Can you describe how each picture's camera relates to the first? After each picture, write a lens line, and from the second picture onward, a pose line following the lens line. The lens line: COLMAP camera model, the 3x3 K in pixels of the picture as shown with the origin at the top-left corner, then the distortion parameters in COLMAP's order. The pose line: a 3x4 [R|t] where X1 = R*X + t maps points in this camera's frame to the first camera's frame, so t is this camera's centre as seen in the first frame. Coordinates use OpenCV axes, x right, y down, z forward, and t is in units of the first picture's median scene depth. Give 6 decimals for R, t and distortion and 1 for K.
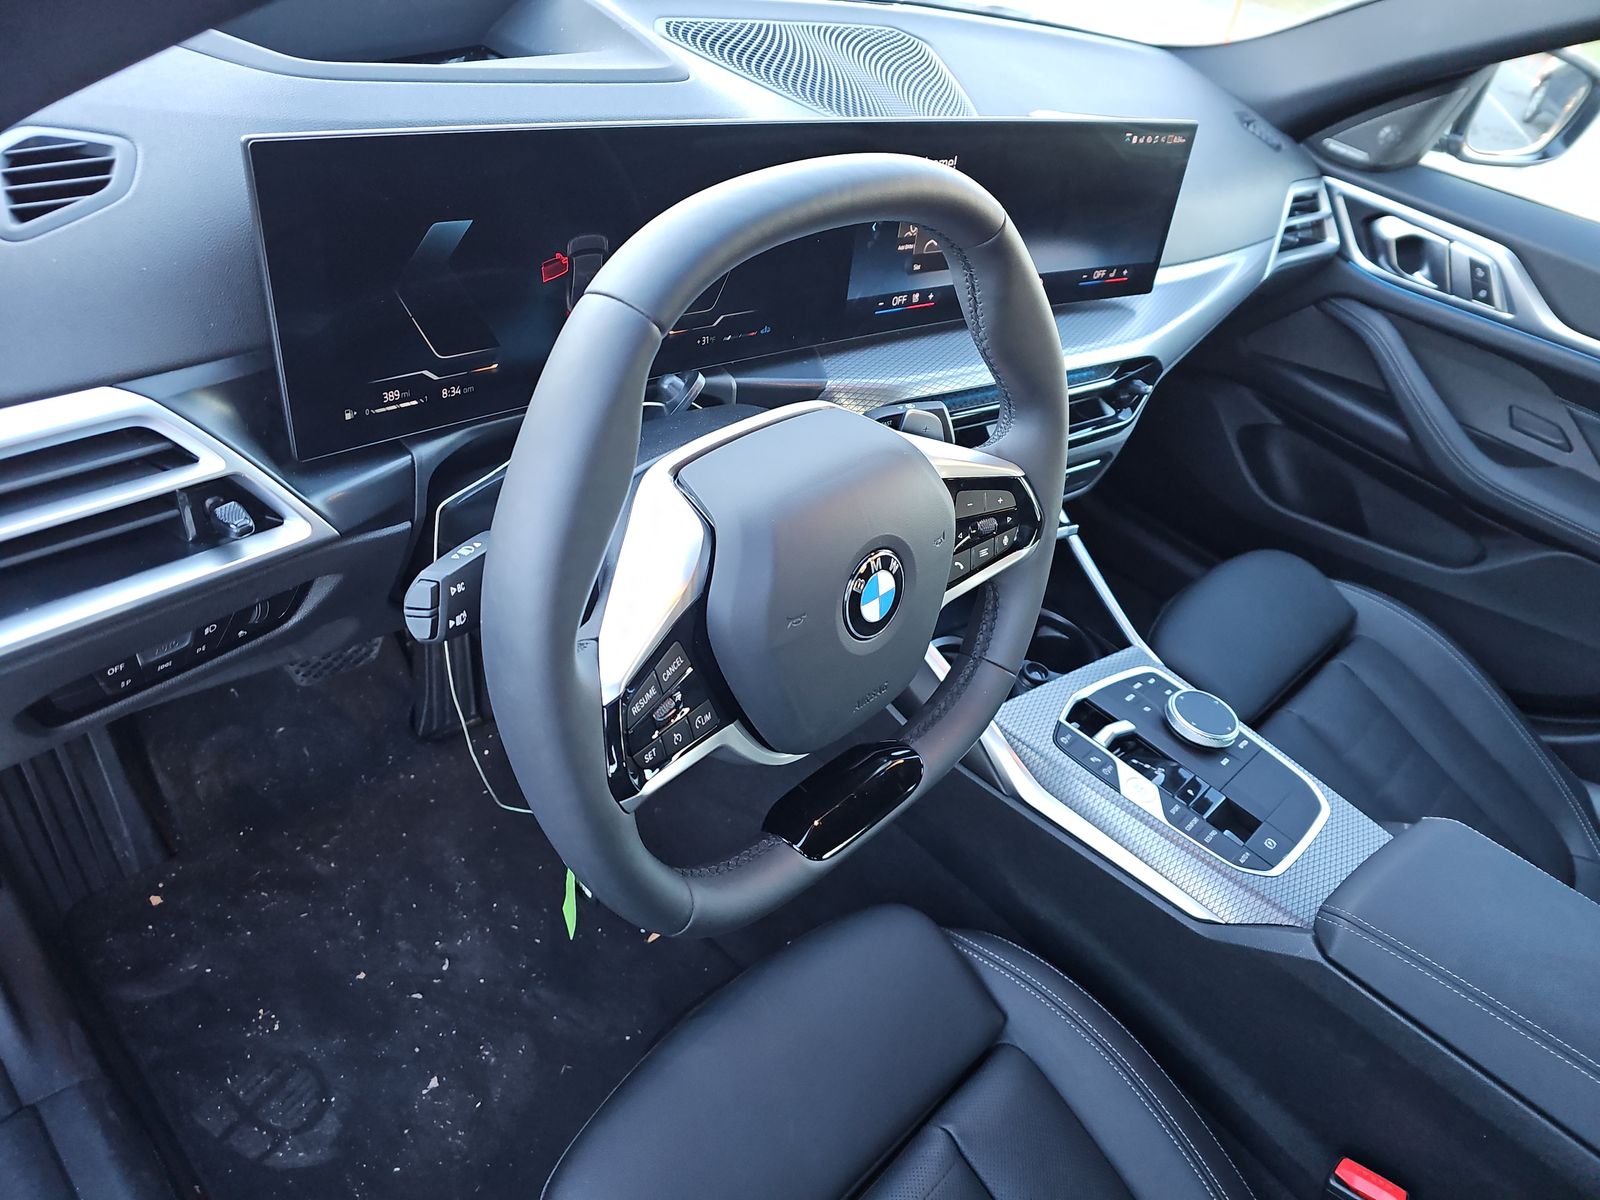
lens RADIAL K [[1062.4, 0, 787.0], [0, 1062.4, 600.8], [0, 0, 1]] dist [0.054631, -0.045251]
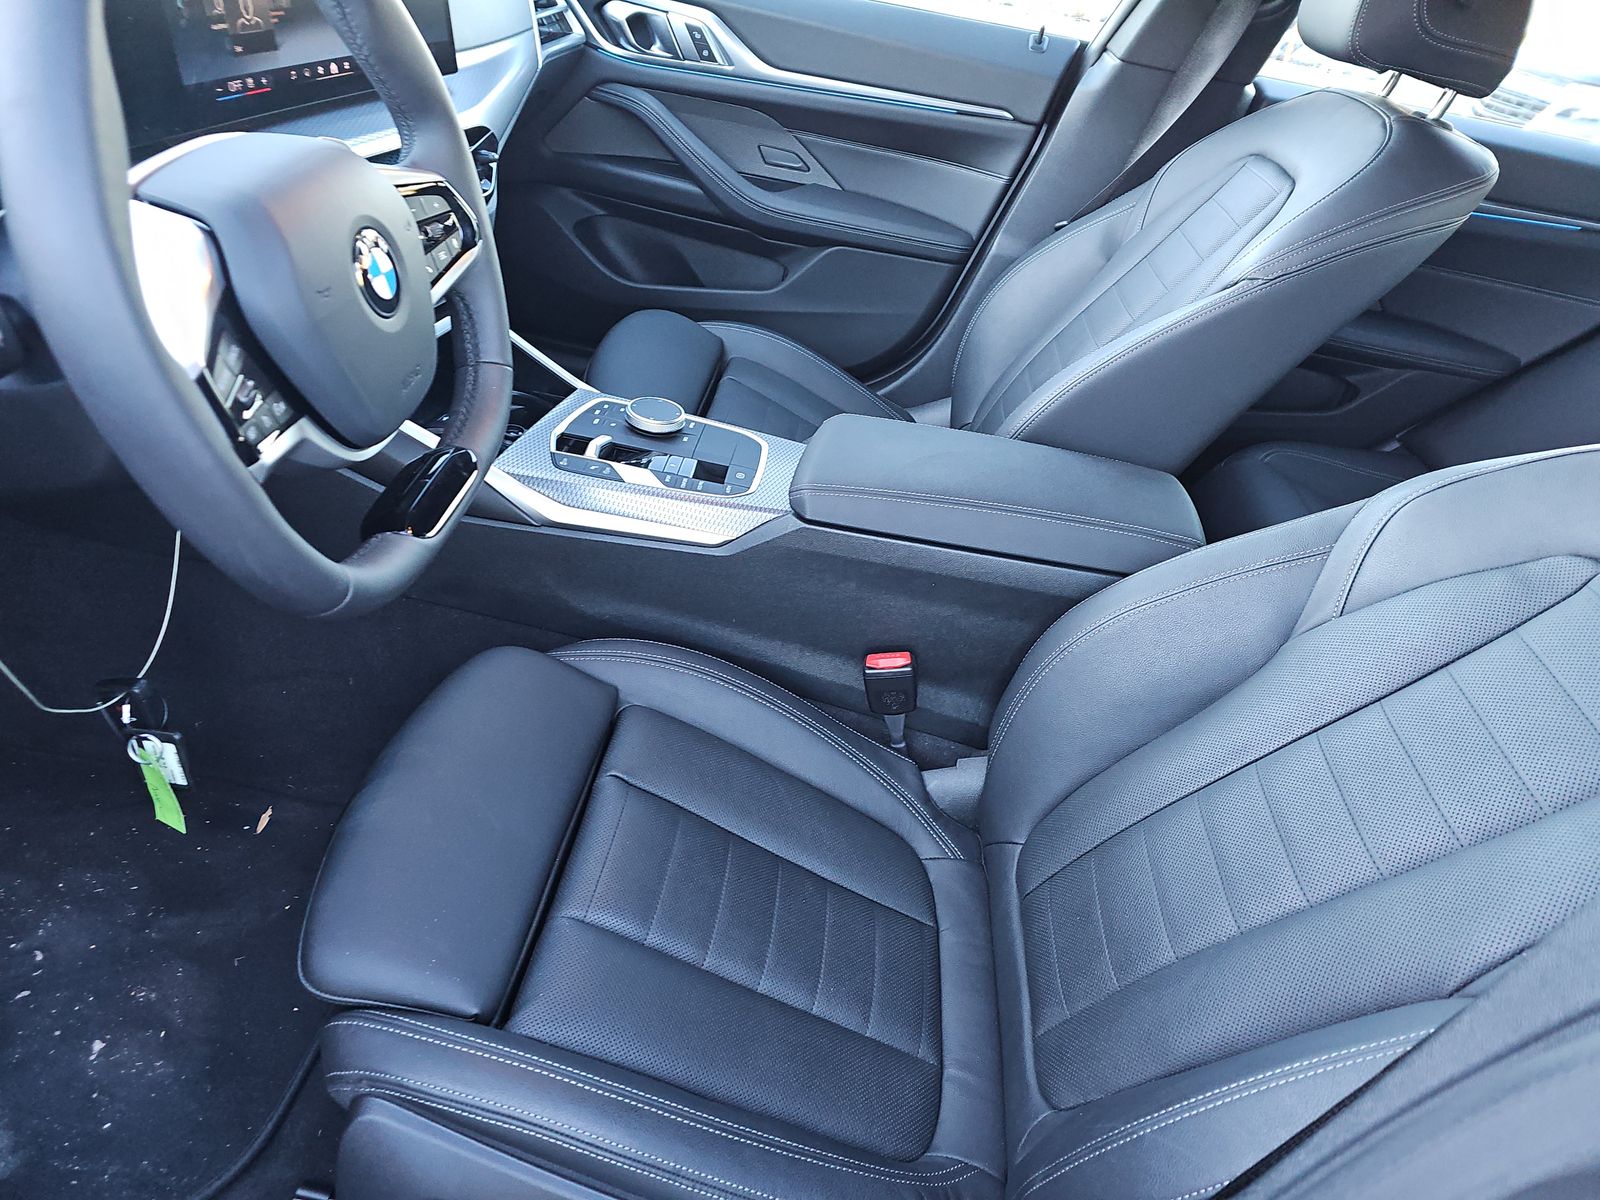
lens RADIAL K [[1062.4, 0, 801.0], [0, 1062.4, 616.5], [0, 0, 1]] dist [0.054631, -0.045251]
pose [[0.779966, -0.405613, 0.476582, -0.153054], [0.365906, 0.913369, 0.178521, 0.171266], [-0.507706, 0.035144, 0.860813, -0.106071]]
